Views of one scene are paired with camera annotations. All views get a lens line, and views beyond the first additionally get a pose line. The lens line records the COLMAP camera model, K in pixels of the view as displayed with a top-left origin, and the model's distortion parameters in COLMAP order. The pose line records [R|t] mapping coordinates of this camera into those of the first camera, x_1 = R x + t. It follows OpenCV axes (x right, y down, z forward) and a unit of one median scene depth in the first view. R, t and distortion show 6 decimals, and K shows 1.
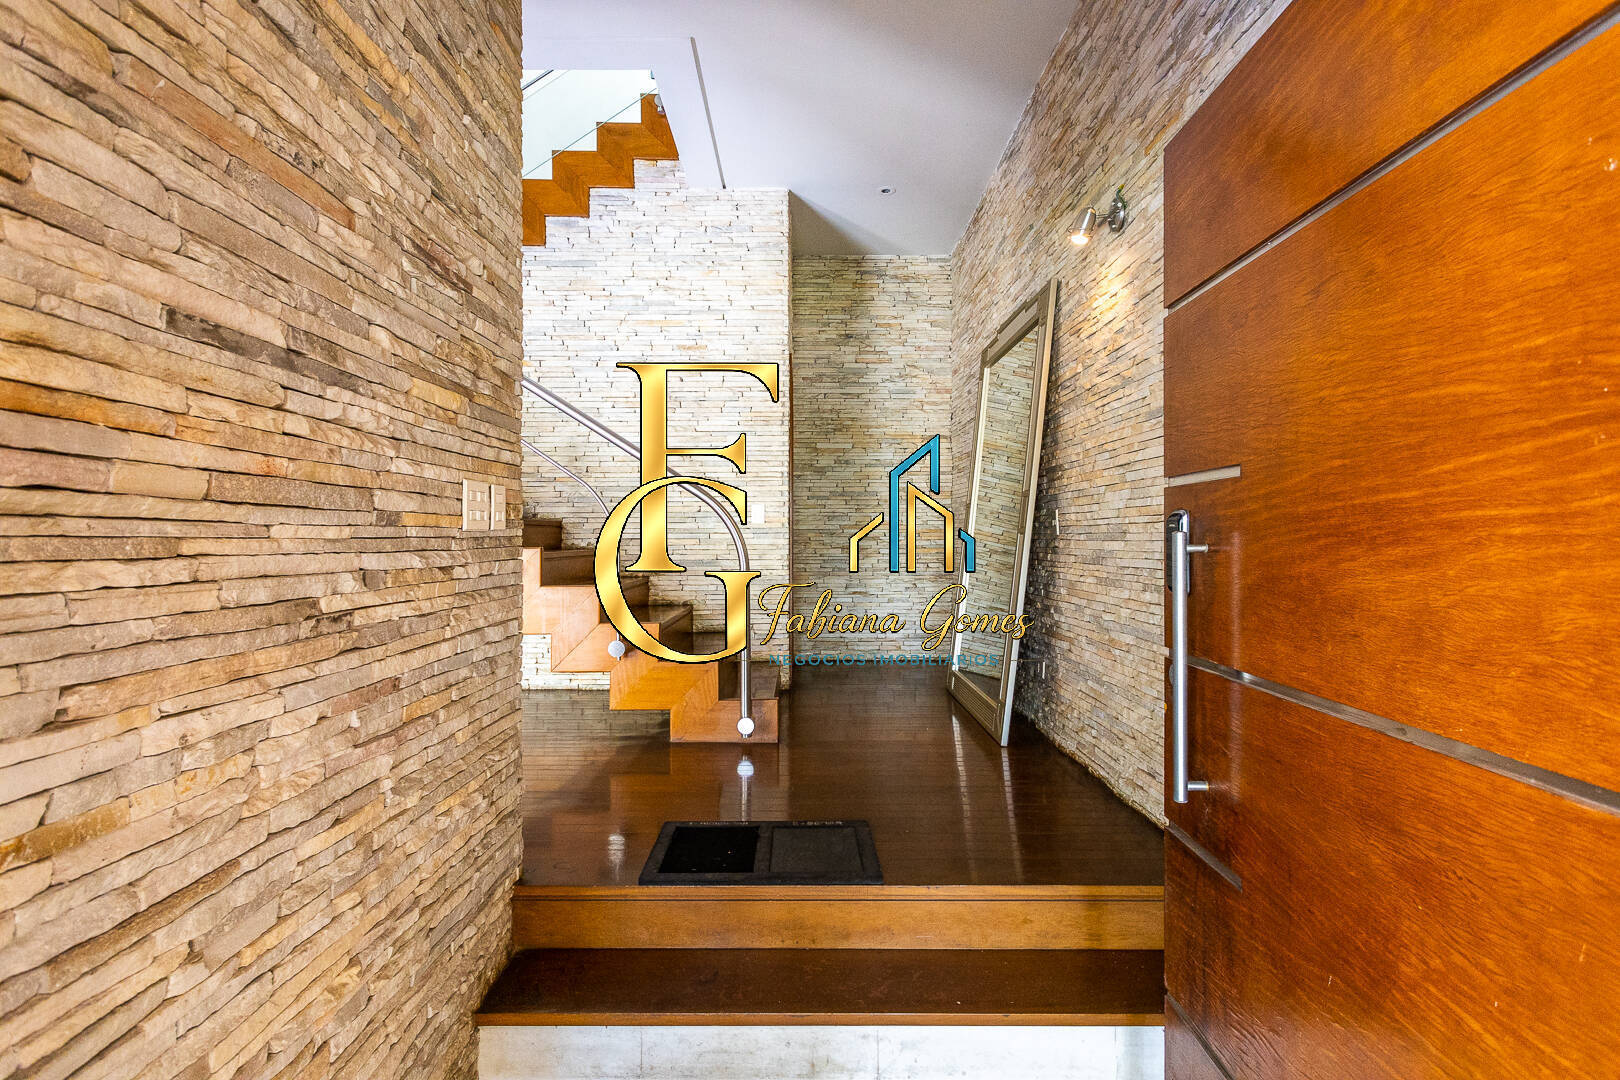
lens RADIAL K [[769.4, 0, 810.0], [0, 769.4, 540.0], [0, 0, 1]] dist [0.002281, 0.000371]
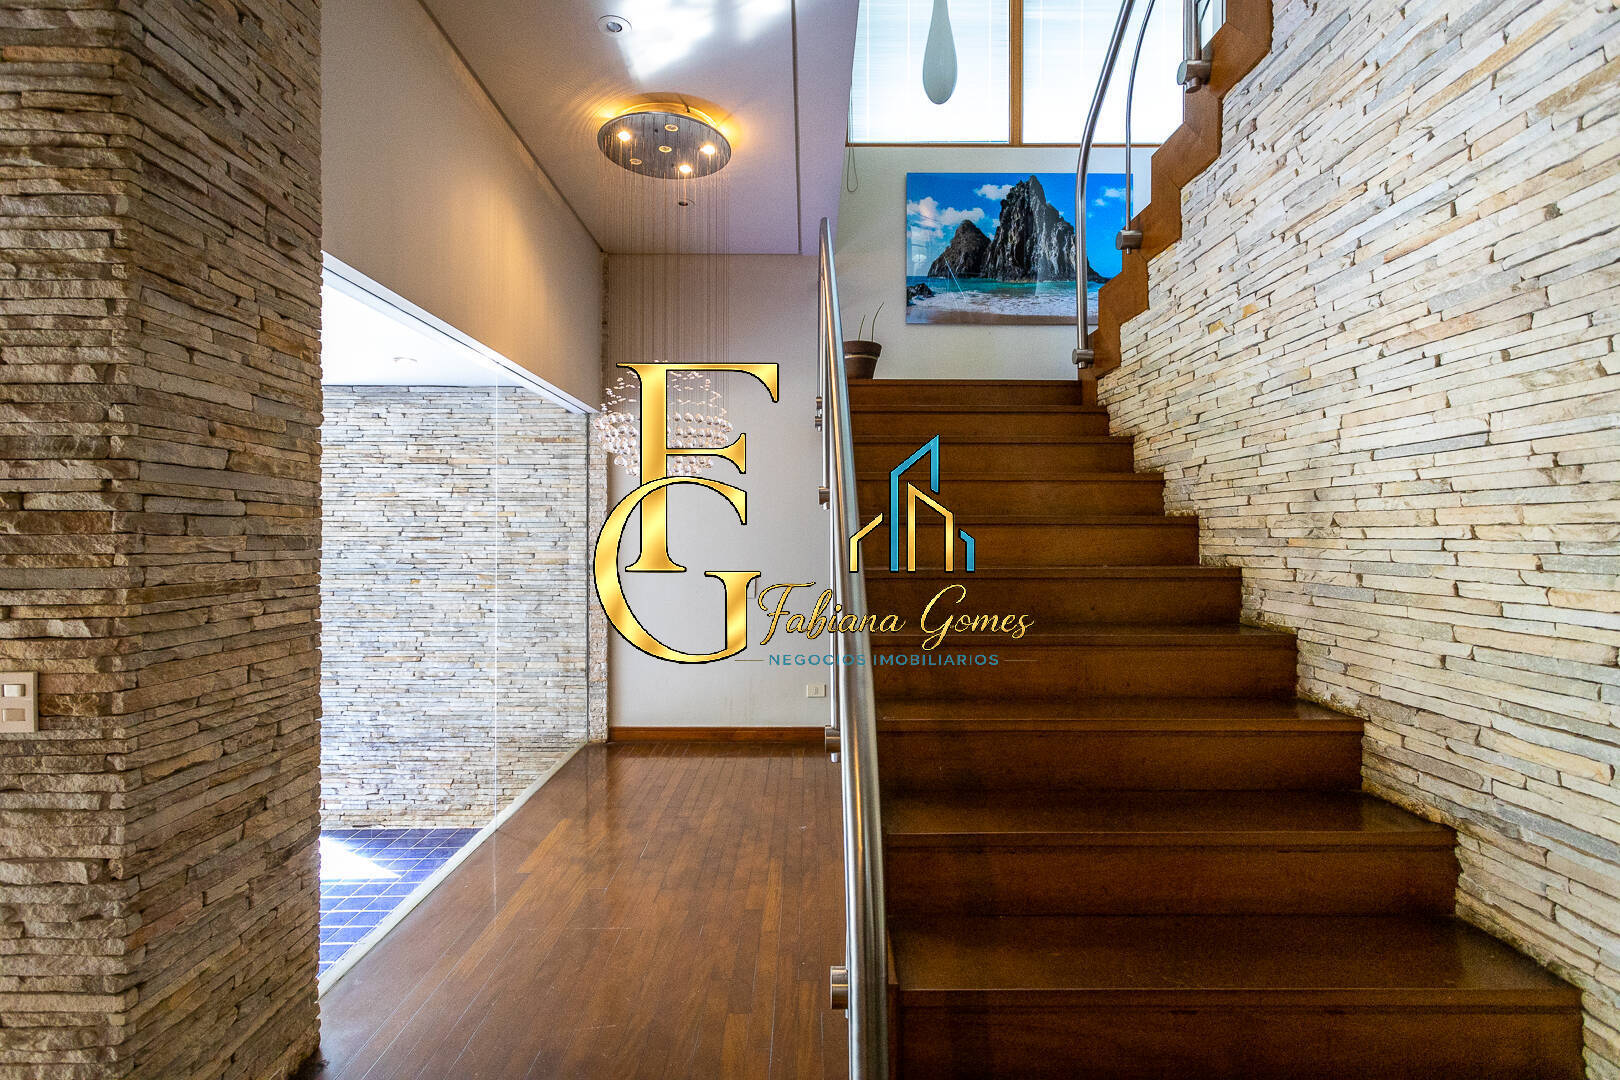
lens RADIAL K [[769.4, 0, 810.0], [0, 769.4, 540.0], [0, 0, 1]] dist [0.002281, 0.000371]
pose [[0.002330, 0.005449, -0.999982, 0.334168], [-0.000546, 0.999985, 0.005447, -0.212500], [0.999997, 0.000533, 0.002333, 1.827616]]
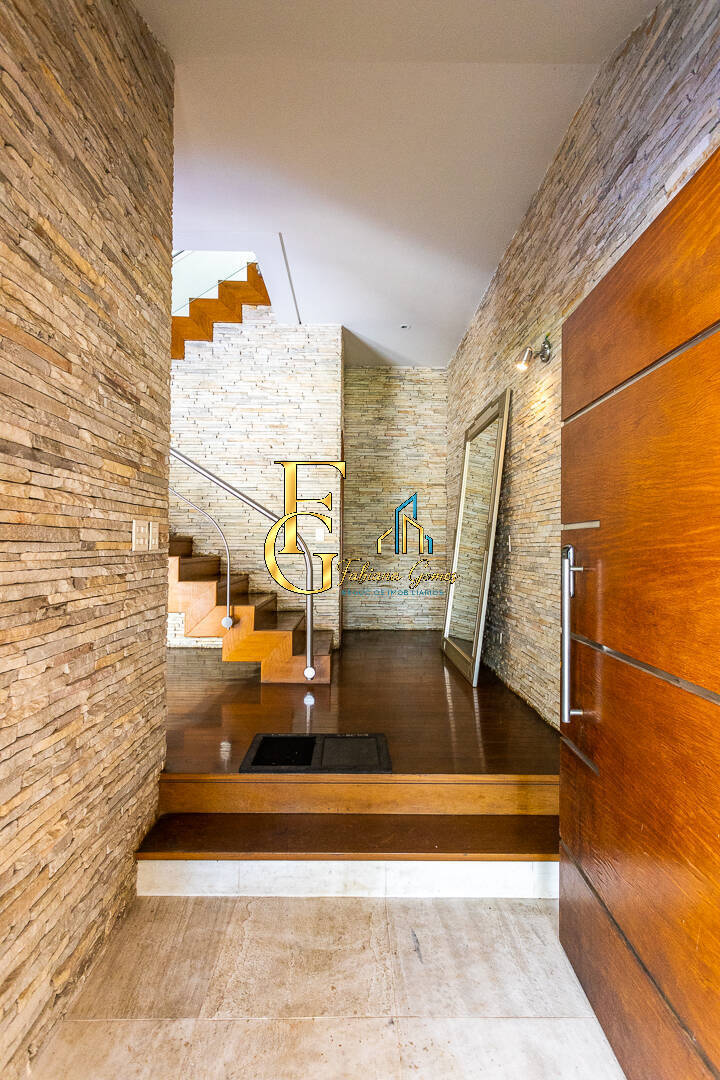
lens RADIAL K [[512.9, 0, 360.0], [0, 512.9, 540.0], [0, 0, 1]] dist [0.002281, 0.000371]
pose [[0.999954, 0.008321, 0.004751, 0.020140], [-0.008252, 0.999863, -0.014367, -0.021938], [-0.004870, 0.014327, 0.999886, -0.073540]]
